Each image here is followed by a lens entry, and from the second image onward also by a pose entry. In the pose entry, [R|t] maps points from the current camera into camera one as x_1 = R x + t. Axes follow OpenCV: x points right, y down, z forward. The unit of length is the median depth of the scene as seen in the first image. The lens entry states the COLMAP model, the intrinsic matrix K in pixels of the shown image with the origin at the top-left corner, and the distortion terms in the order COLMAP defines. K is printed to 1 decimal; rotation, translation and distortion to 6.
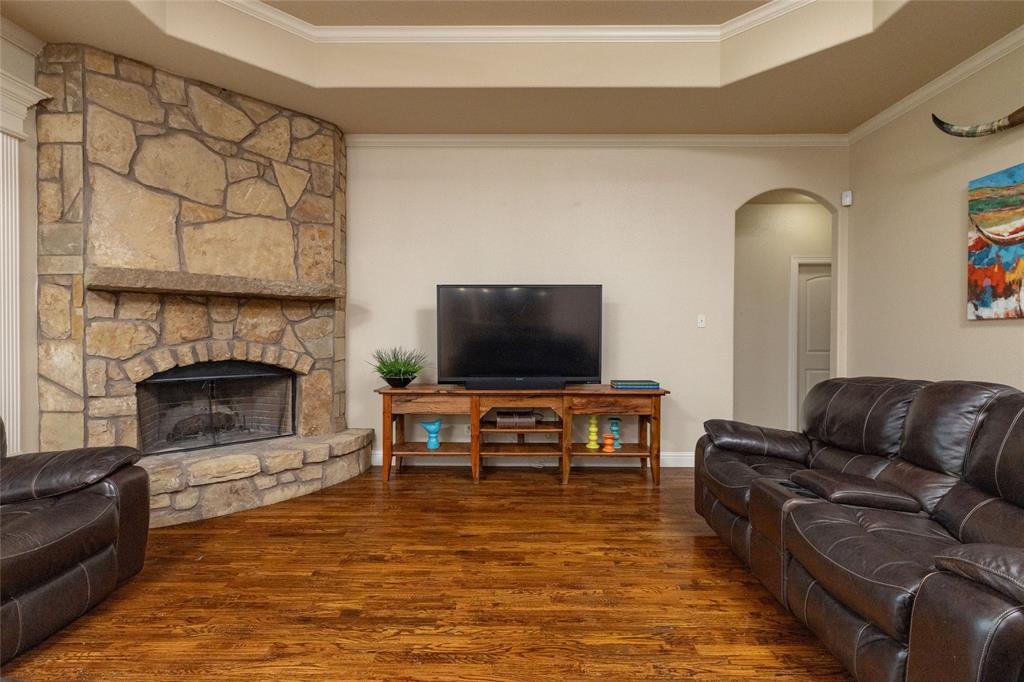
lens RADIAL K [[480.8, 0, 510.2], [0, 480.8, 342.7], [0, 0, 1]] dist [-0.002622, 0.001767]
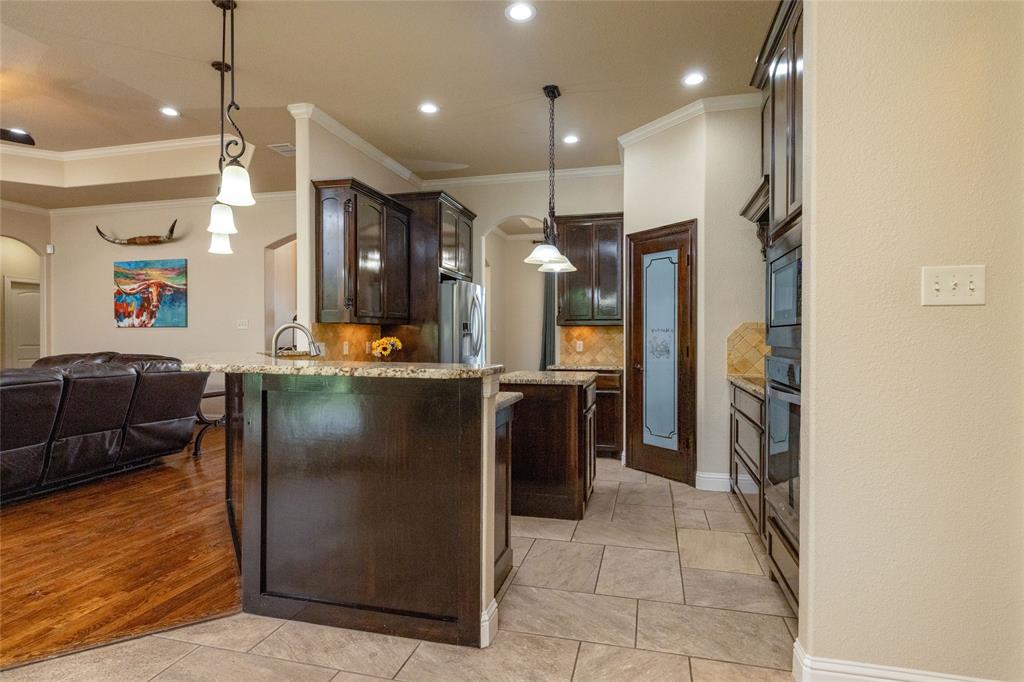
lens RADIAL K [[540.5, 0, 515.9], [0, 540.5, 344.2], [0, 0, 1]] dist [0.000350, 0.002214]
pose [[0.239701, -0.016483, 0.970707, -0.894407], [0.012408, 0.999826, 0.013913, 0.015029], [-0.970767, 0.008709, 0.239864, -1.226993]]
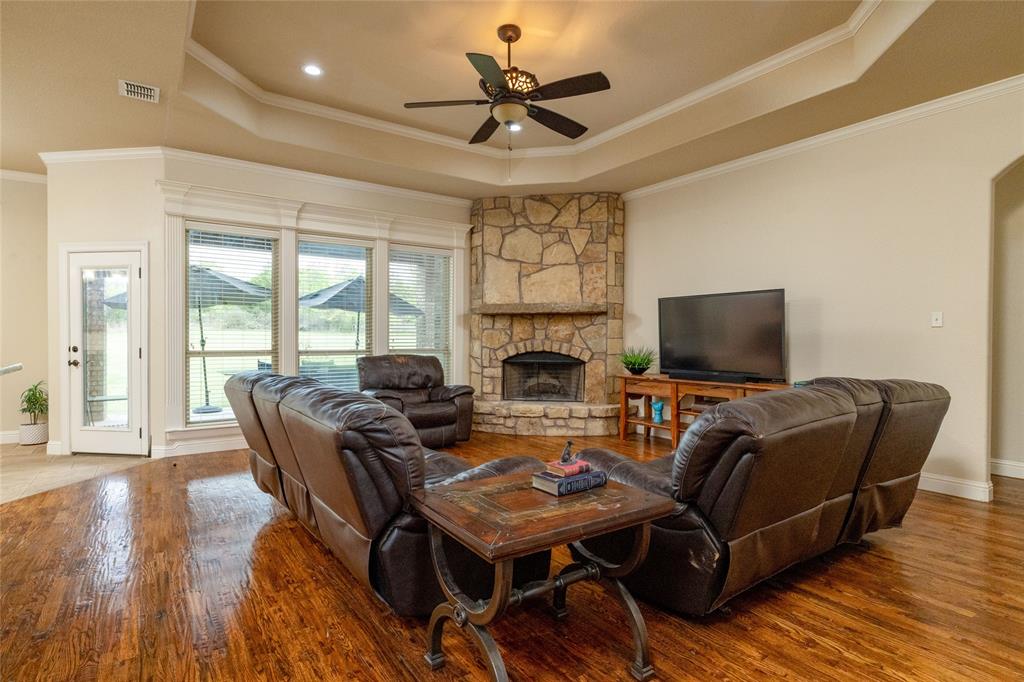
lens RADIAL K [[532.8, 0, 514.7], [0, 532.8, 341.0], [0, 0, 1]] dist [-0.004189, 0.002608]
pose [[0.579936, 0.005006, -0.814647, 0.975477], [-0.011263, 0.999935, -0.001874, 0.004668], [0.814584, 0.010262, 0.579955, -0.203404]]
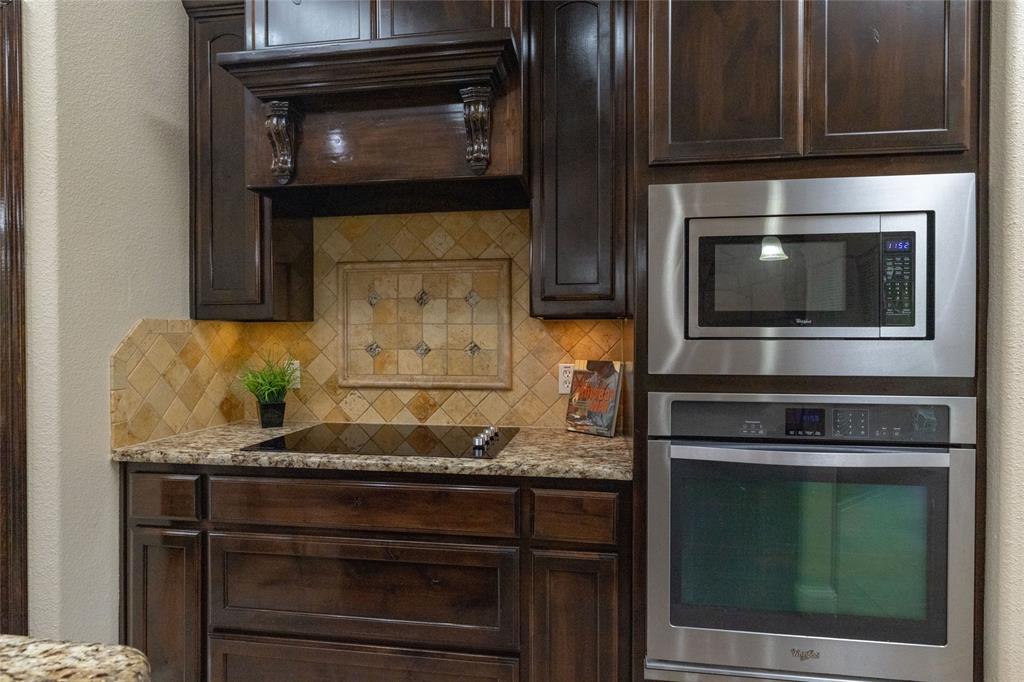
lens RADIAL K [[573.3, 0, 505.4], [0, 573.3, 340.6], [0, 0, 1]] dist [0.004360, 0.001042]
pose [[-0.989269, -0.003499, 0.146066, 0.027299], [-0.000747, 0.999821, 0.018894, -0.001094], [-0.146106, 0.018582, -0.989094, -0.936825]]
